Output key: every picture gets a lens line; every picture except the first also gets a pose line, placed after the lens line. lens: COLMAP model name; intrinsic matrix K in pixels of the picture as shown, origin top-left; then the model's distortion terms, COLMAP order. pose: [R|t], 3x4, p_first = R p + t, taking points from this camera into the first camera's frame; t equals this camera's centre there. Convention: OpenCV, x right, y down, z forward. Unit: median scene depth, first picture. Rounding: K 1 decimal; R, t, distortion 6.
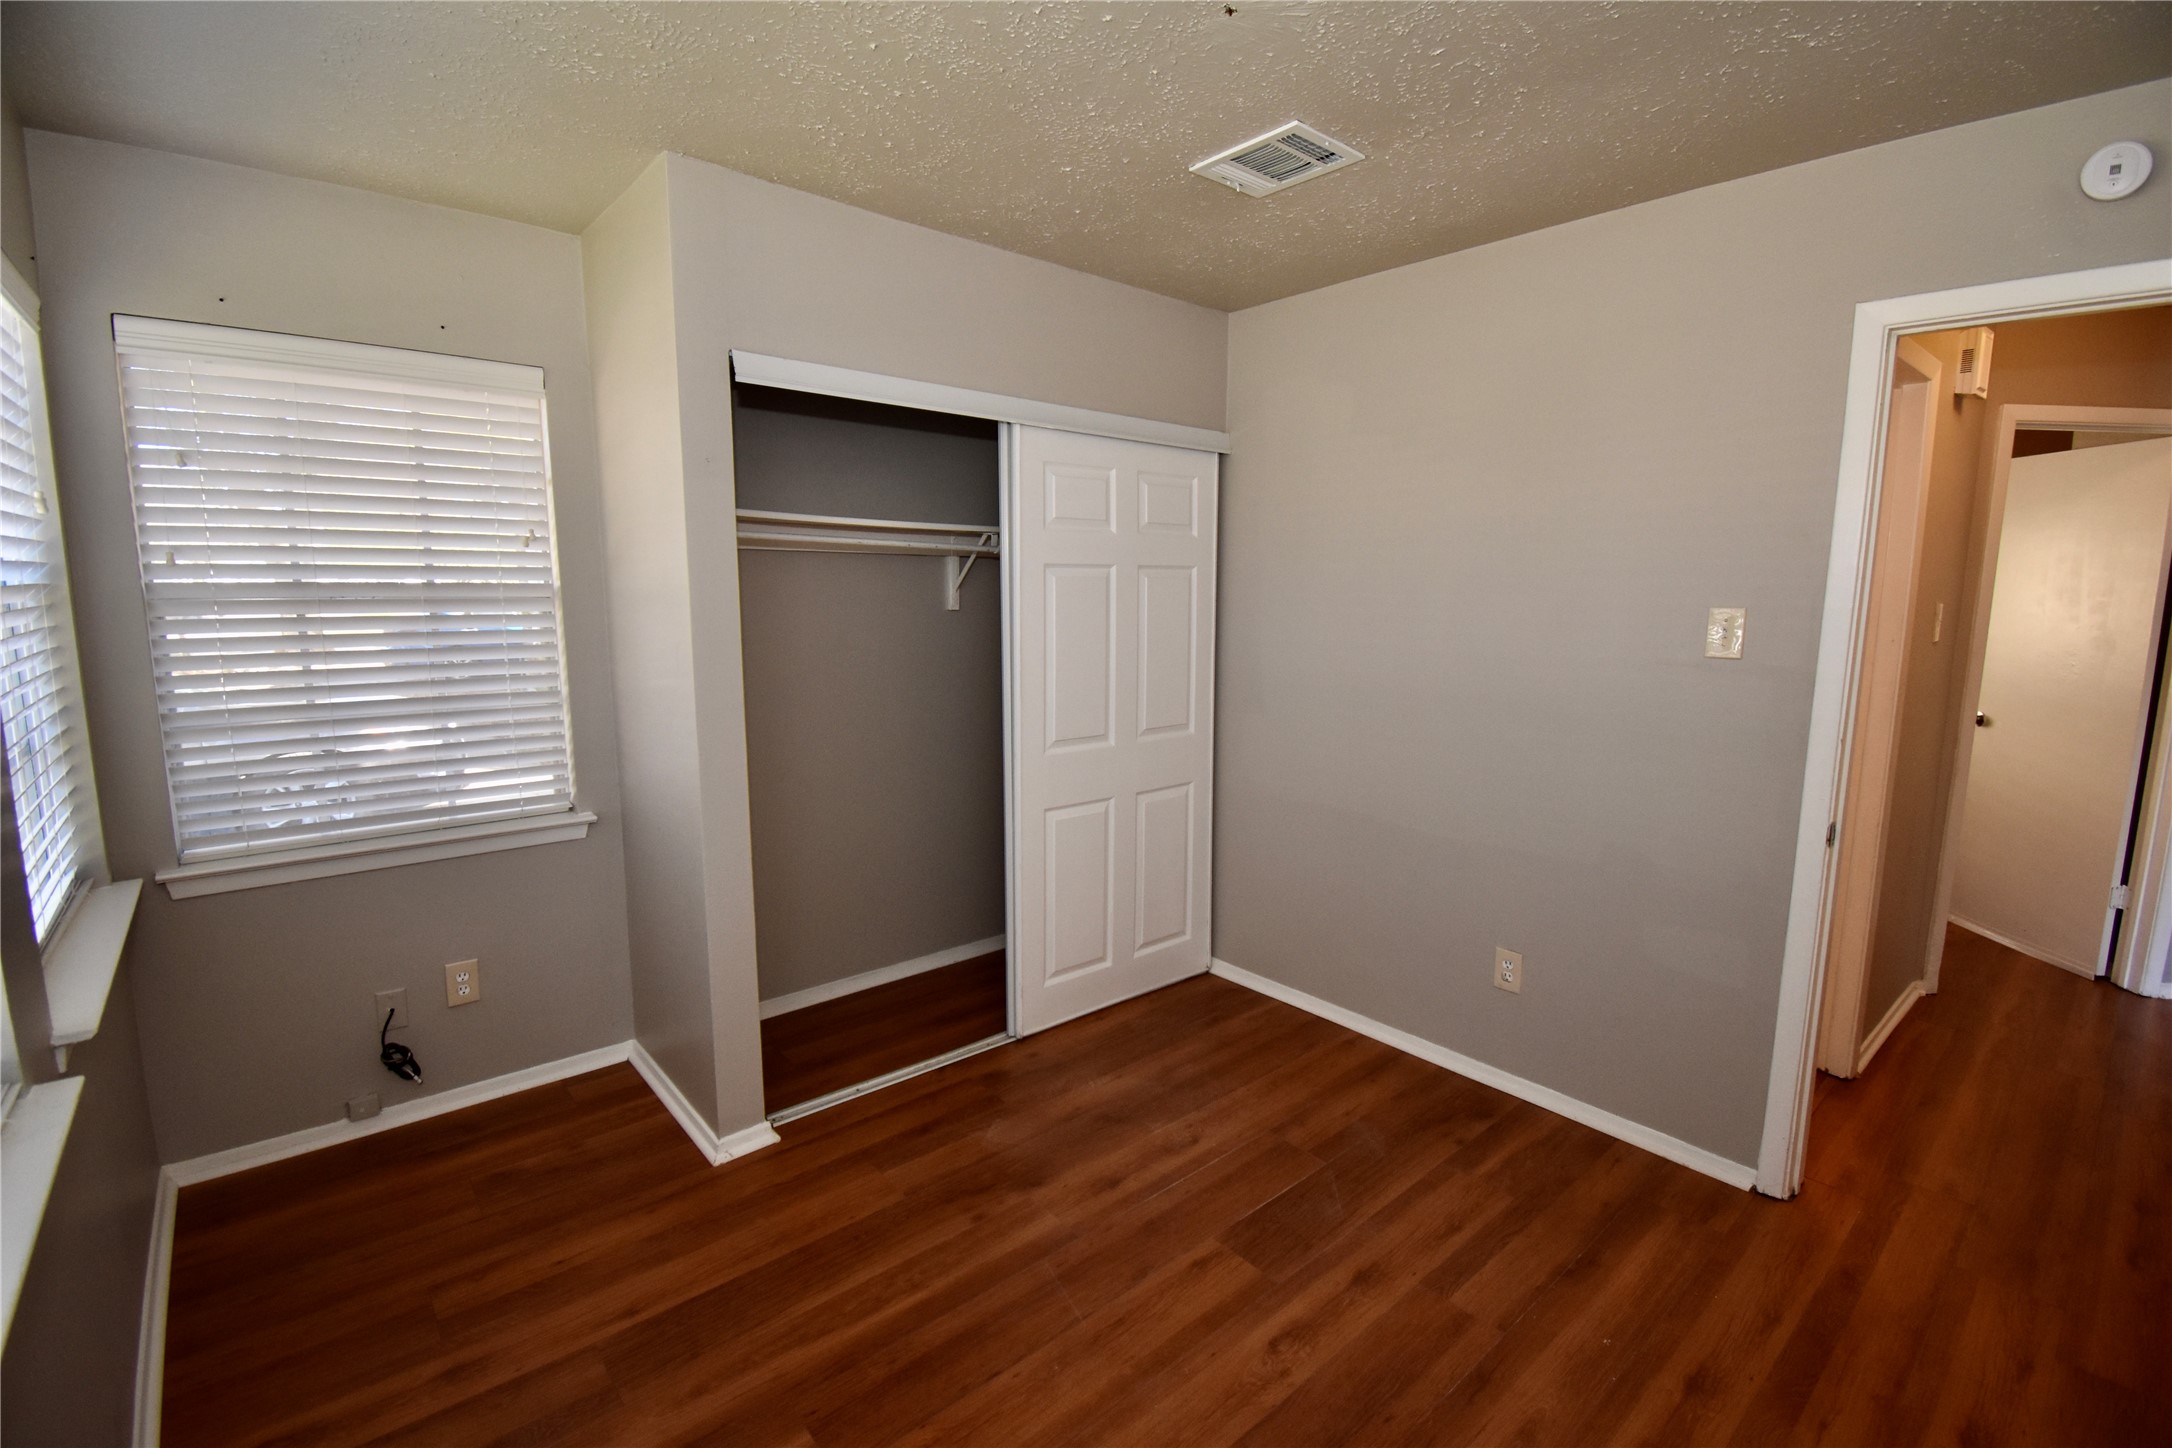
lens RADIAL K [[955.9, 0, 1083.6], [0, 955.9, 725.7], [0, 0, 1]] dist [0.026417, -0.030970]
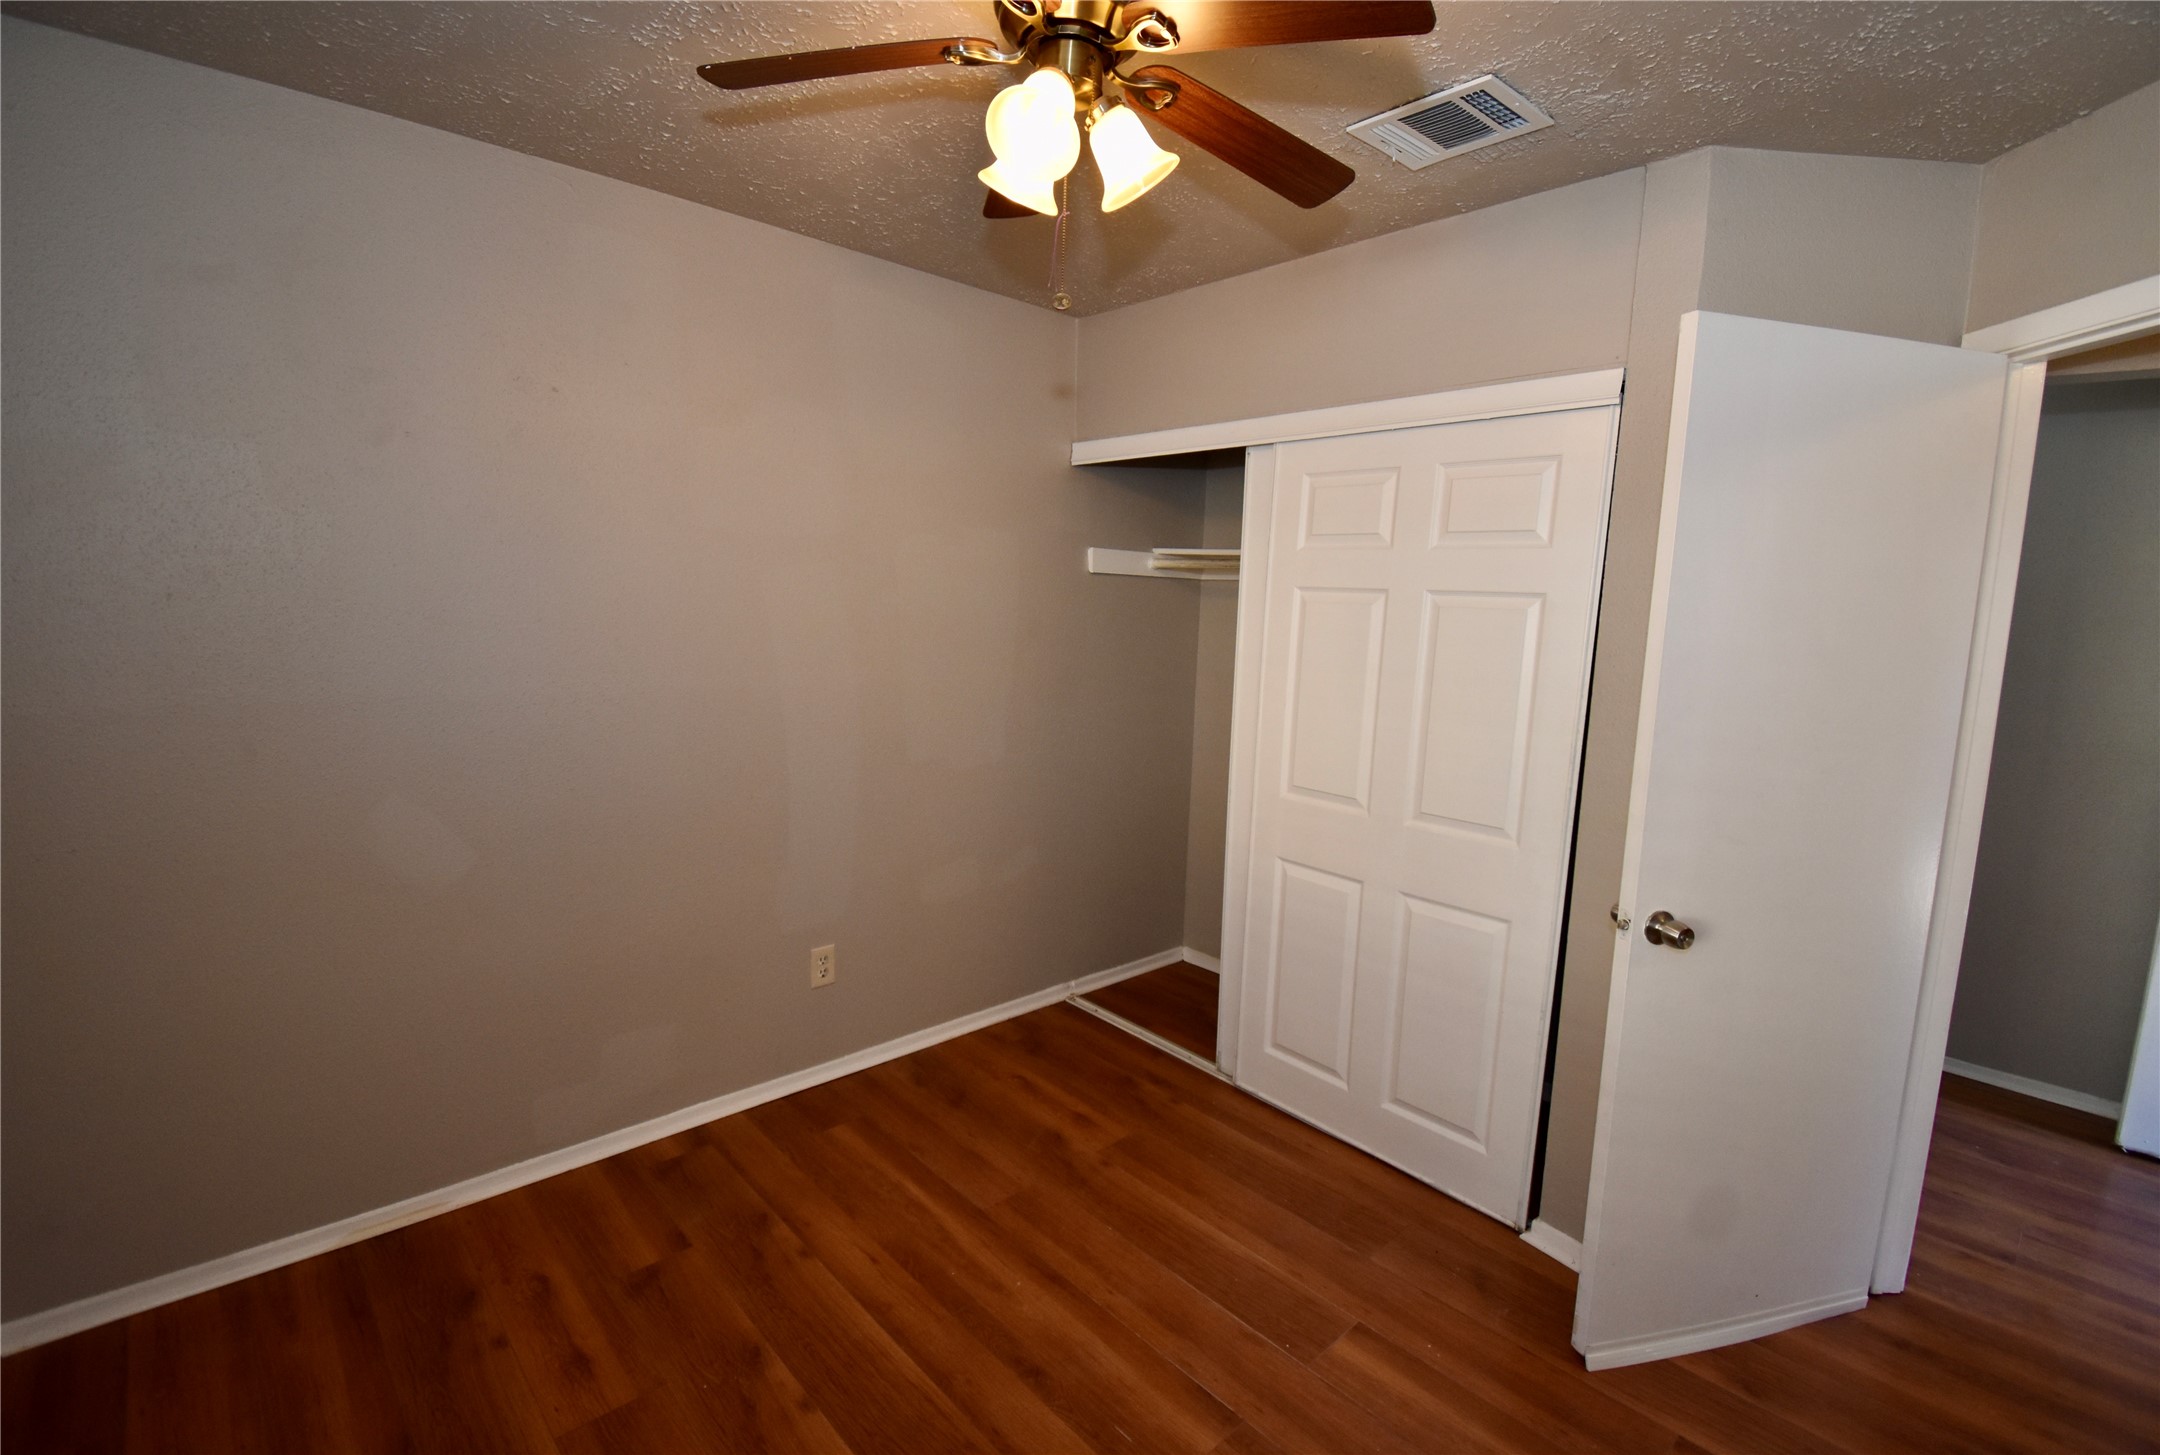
lens RADIAL K [[957.7, 0, 1089.1], [0, 957.7, 730.5], [0, 0, 1]] dist [-0.018927, -0.000452]
pose [[0.043056, 0.124007, -0.991347, 0.940473], [-0.183462, 0.976375, 0.114166, -0.113310], [0.982083, 0.176959, 0.064790, 0.842260]]
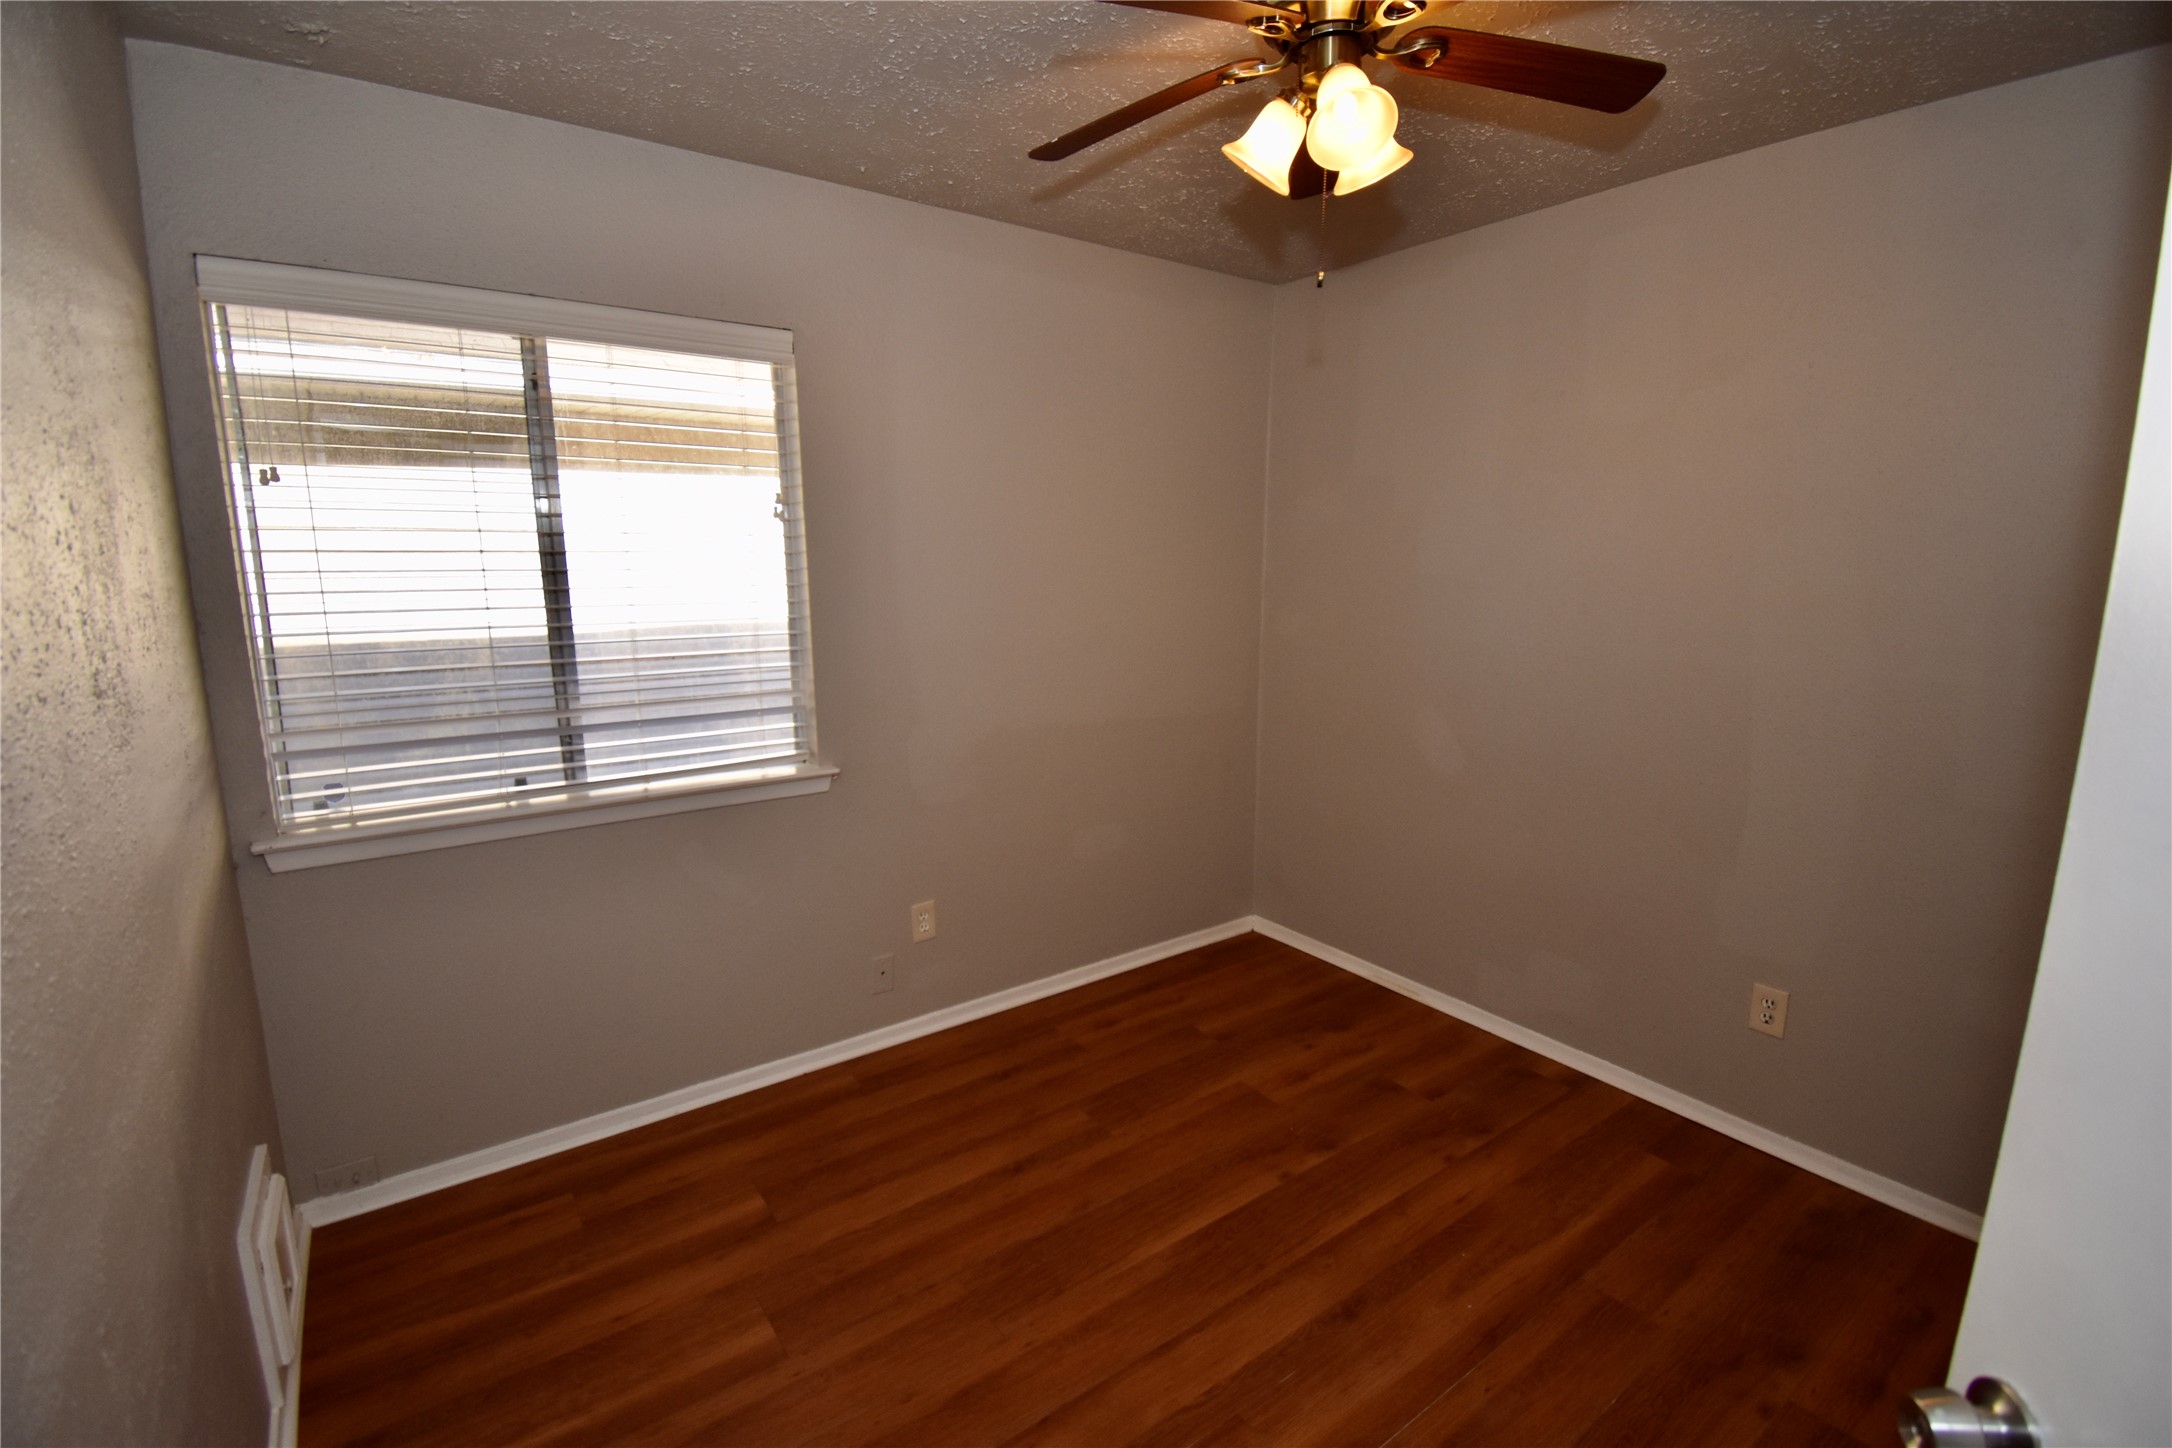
lens RADIAL K [[955.9, 0, 1083.6], [0, 955.9, 725.7], [0, 0, 1]] dist [0.026417, -0.030970]
pose [[-0.996583, -0.027763, 0.077792, 0.488178], [-0.000498, 0.943820, 0.330459, -0.219052], [-0.082596, 0.329291, -0.940609, 1.450226]]
